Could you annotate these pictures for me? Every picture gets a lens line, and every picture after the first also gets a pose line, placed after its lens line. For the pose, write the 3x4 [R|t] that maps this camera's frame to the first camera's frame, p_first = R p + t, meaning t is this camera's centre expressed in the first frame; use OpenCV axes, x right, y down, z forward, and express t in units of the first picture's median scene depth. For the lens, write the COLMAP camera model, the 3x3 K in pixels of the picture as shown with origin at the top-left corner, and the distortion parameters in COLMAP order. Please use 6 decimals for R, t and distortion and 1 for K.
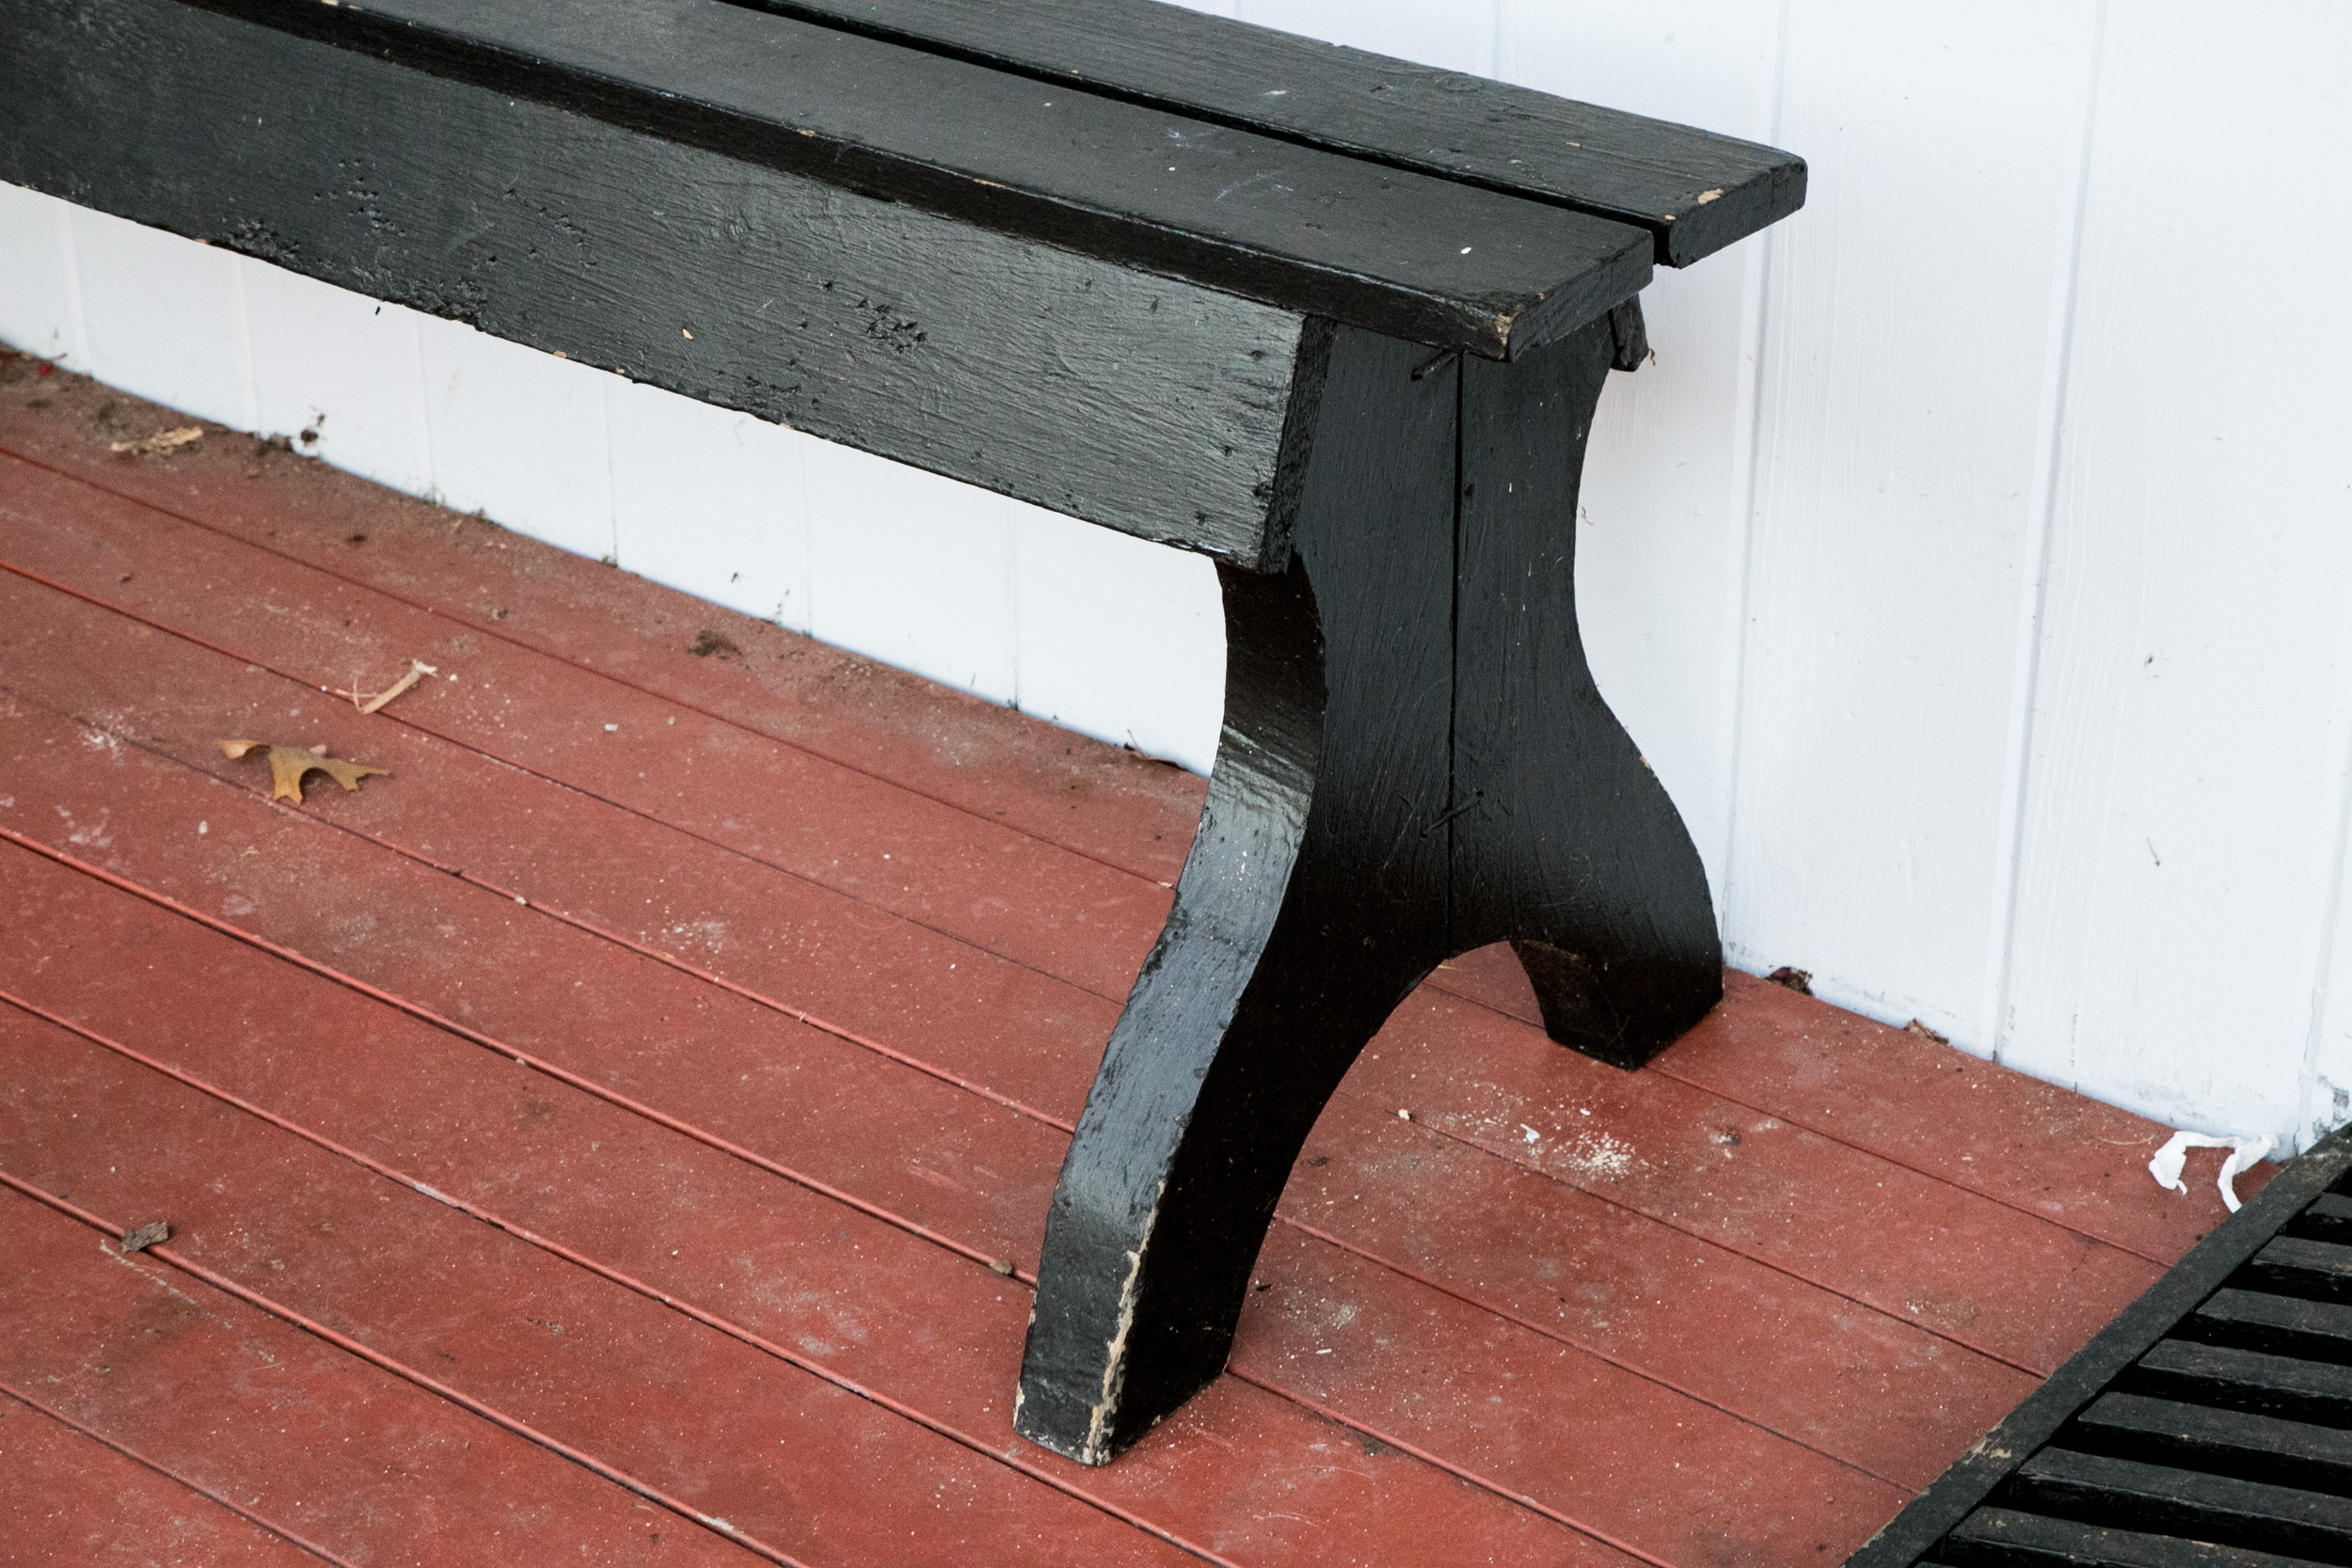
lens RADIAL K [[4825.6, 0, 1181.2], [0, 4825.6, 780.8], [0, 0, 1]] dist [0.360916, 0.000000]
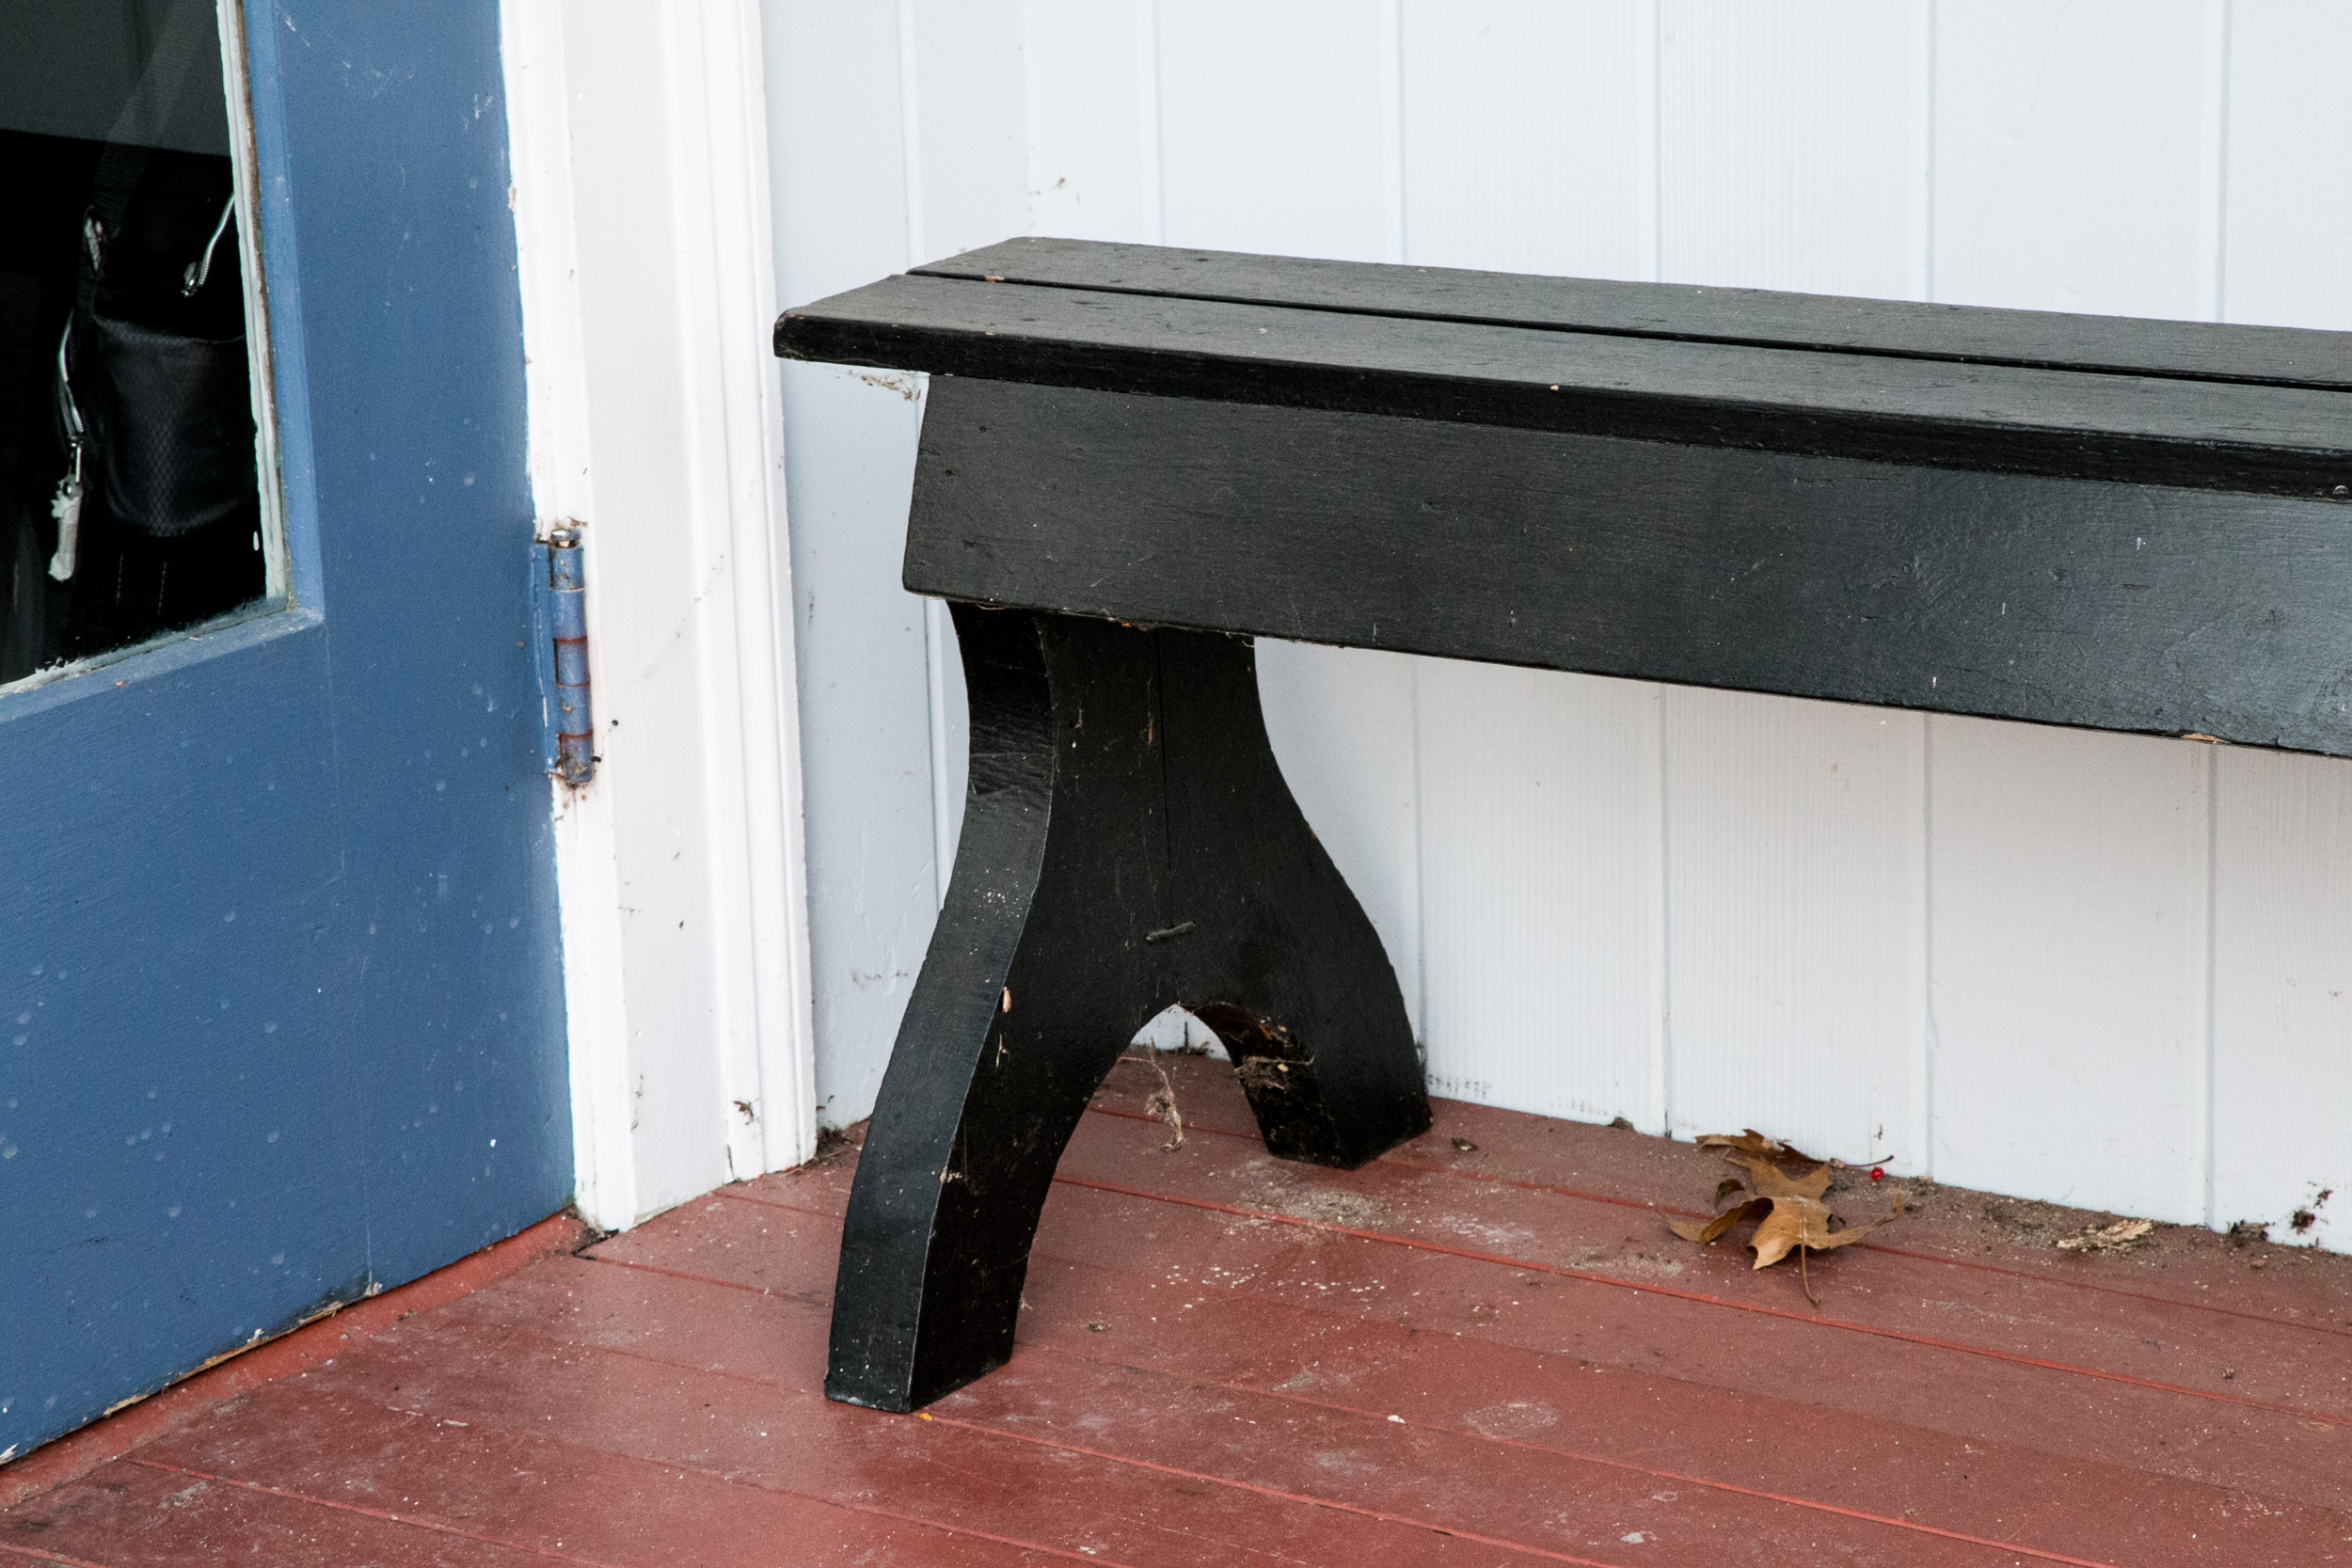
lens RADIAL K [[6350.6, 0, 1172.0], [0, 6350.6, 785.4], [0, 0, 1]] dist [0.557213, 0.000000]
pose [[0.998571, -0.044214, 0.030030, -0.463619], [0.049656, 0.975300, -0.215233, 0.094397], [-0.019773, 0.216416, 0.976101, -0.062069]]
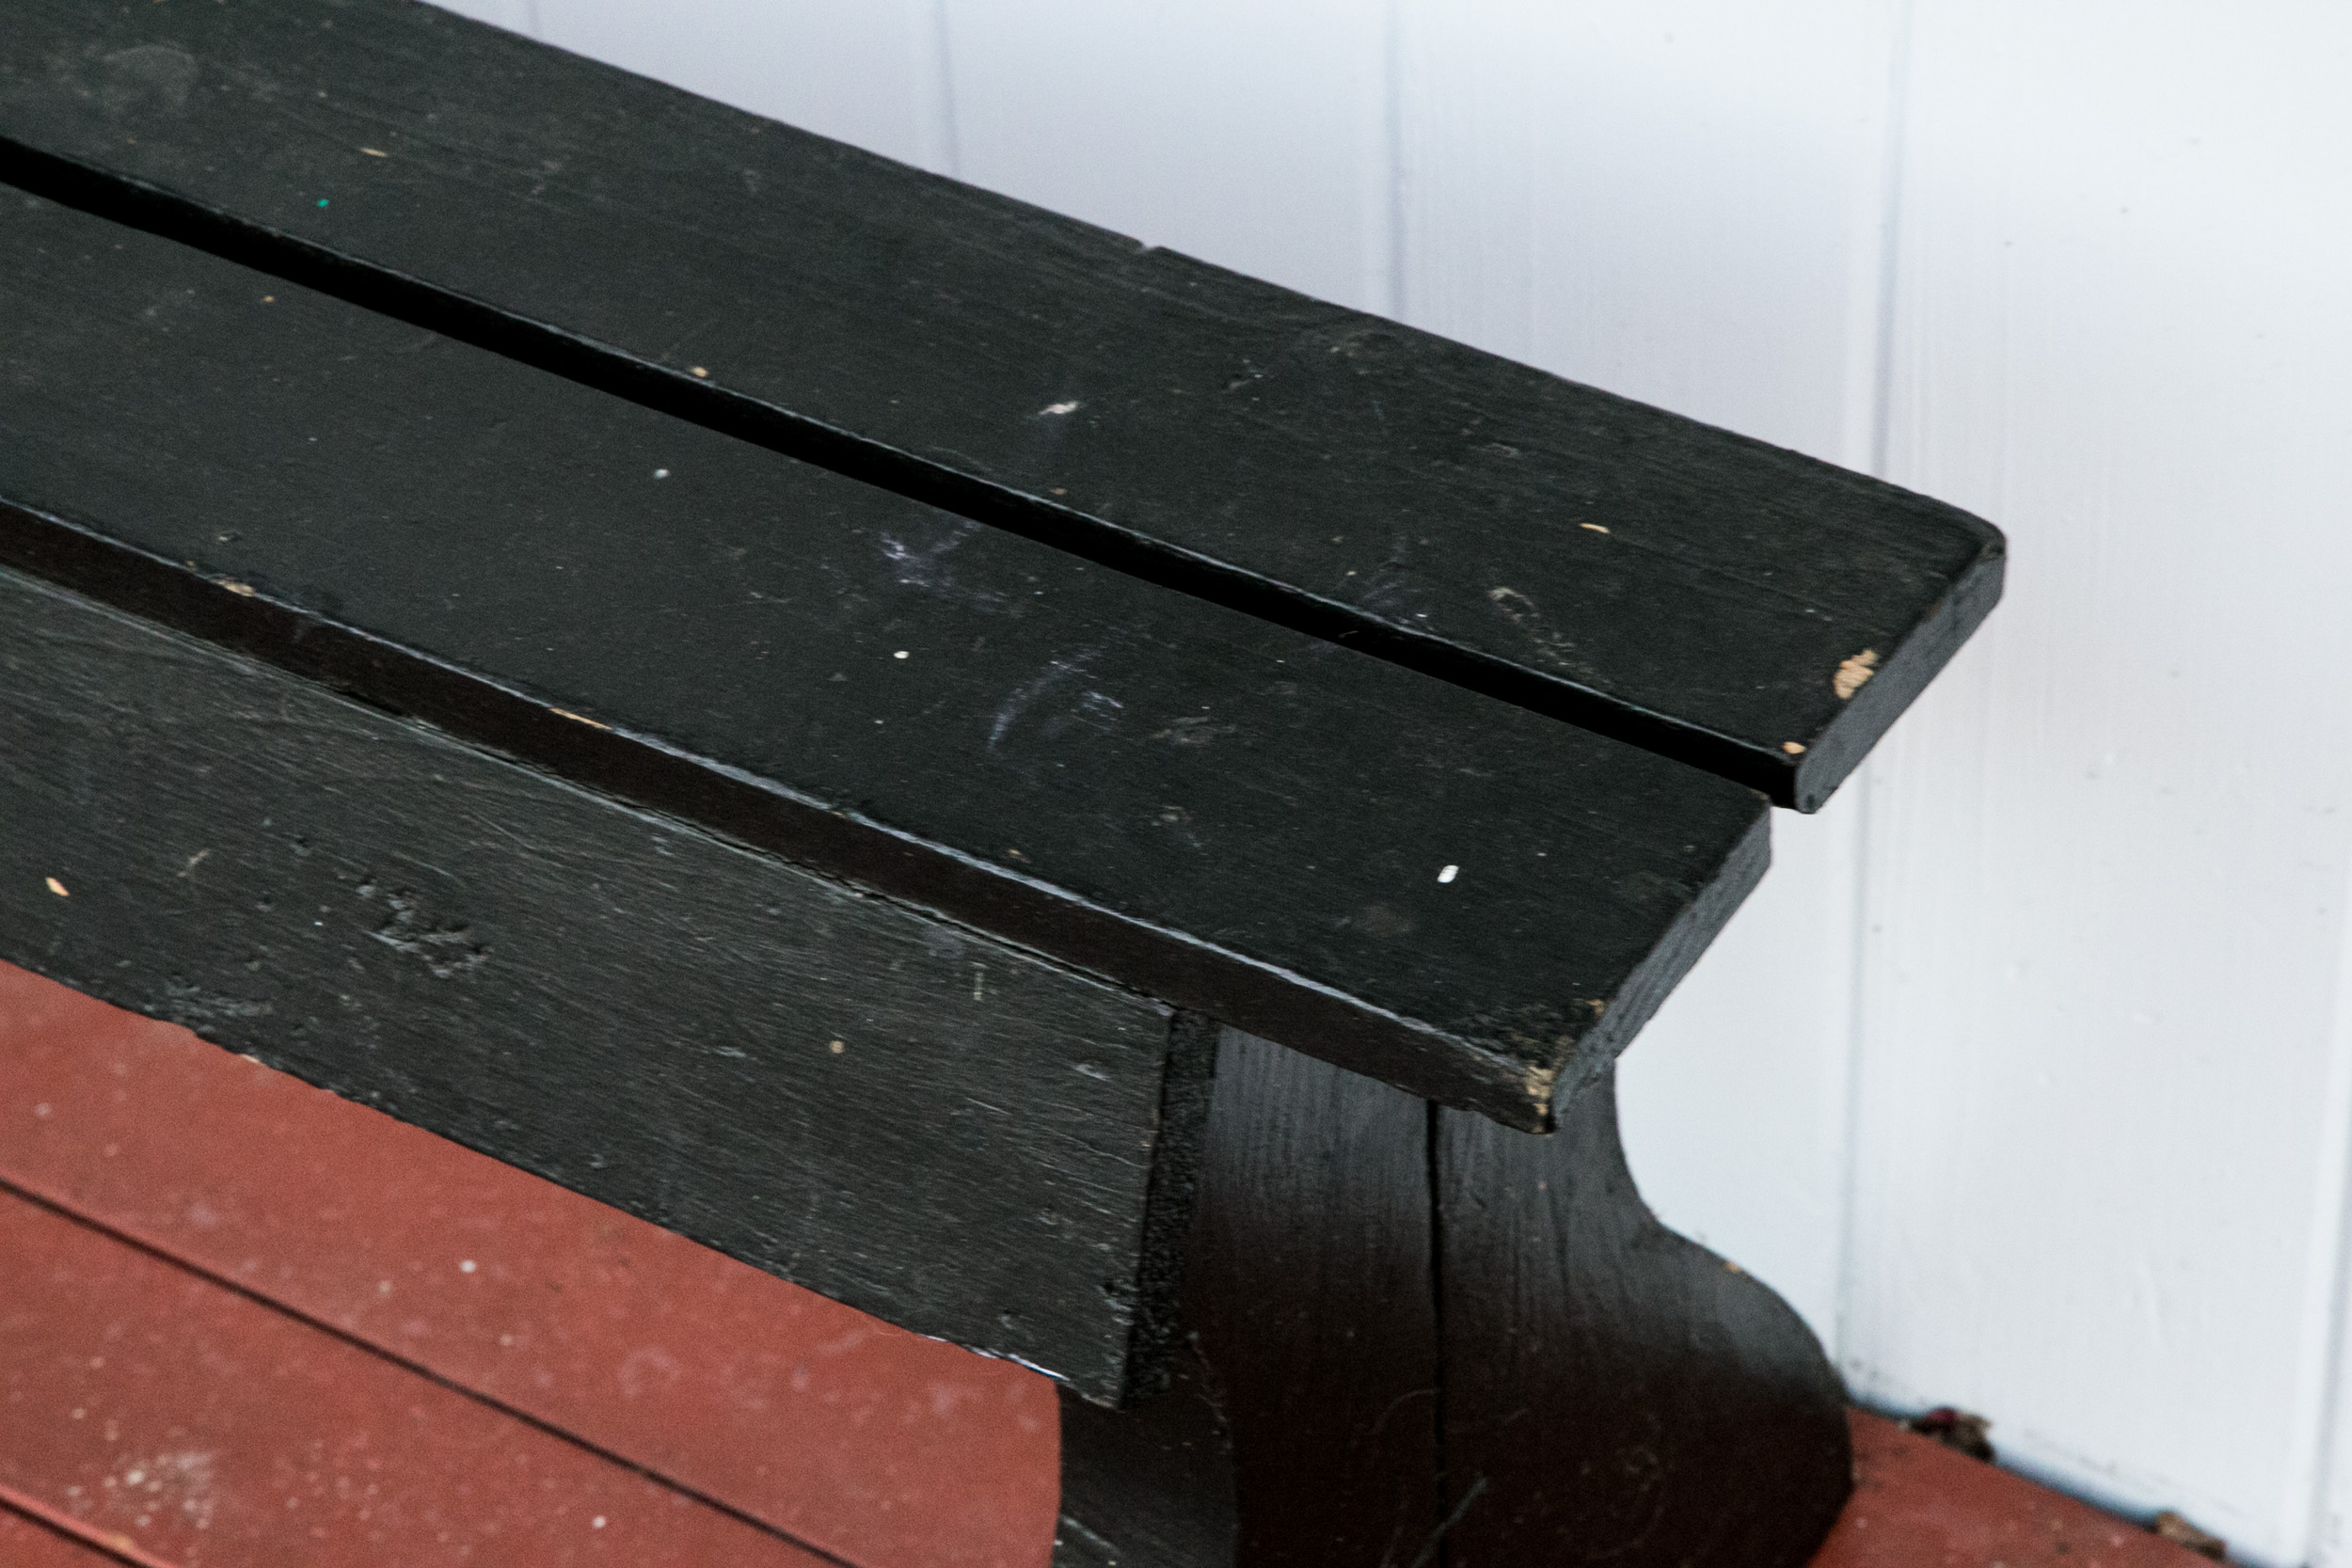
lens RADIAL K [[6350.6, 0, 1174.1], [0, 6350.6, 781.8], [0, 0, 1]] dist [0.557213, 0.000000]
pose [[0.995004, -0.087153, 0.048695, -0.006263], [0.075132, 0.974888, 0.209639, -0.213389], [-0.065743, -0.204933, 0.976565, 0.217173]]
